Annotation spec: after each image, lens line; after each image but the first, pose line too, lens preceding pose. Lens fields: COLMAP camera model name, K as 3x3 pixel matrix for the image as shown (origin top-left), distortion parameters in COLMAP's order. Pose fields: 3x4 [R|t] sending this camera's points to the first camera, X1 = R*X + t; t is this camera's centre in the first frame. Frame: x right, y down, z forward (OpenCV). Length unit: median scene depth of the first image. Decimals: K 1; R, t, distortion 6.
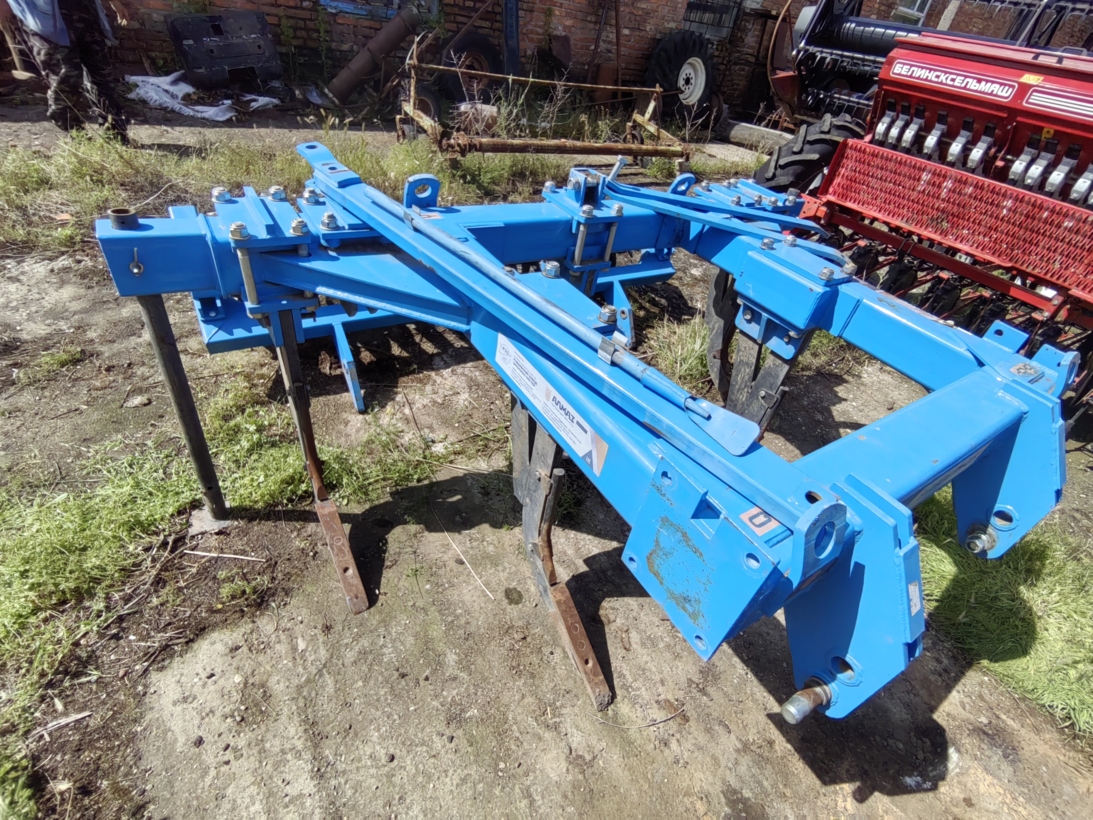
lens RADIAL K [[504.3, 0, 546.5], [0, 504.3, 410.0], [0, 0, 1]] dist [-0.000248, -0.012665]
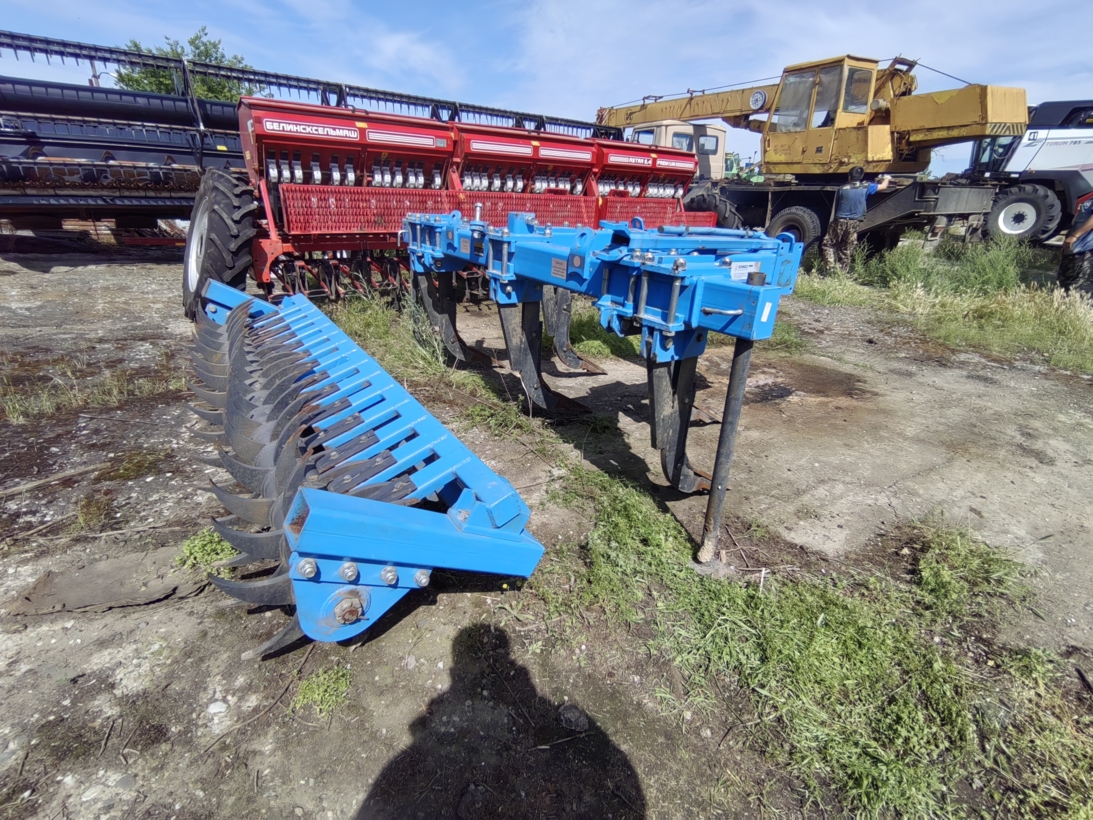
lens RADIAL K [[504.3, 0, 546.5], [0, 504.3, 410.0], [0, 0, 1]] dist [-0.000248, -0.012665]
pose [[-0.024621, -0.530351, 0.847421, -0.803737], [0.579423, 0.683203, 0.444412, -0.392211], [-0.814655, 0.501957, 0.290477, 0.473974]]
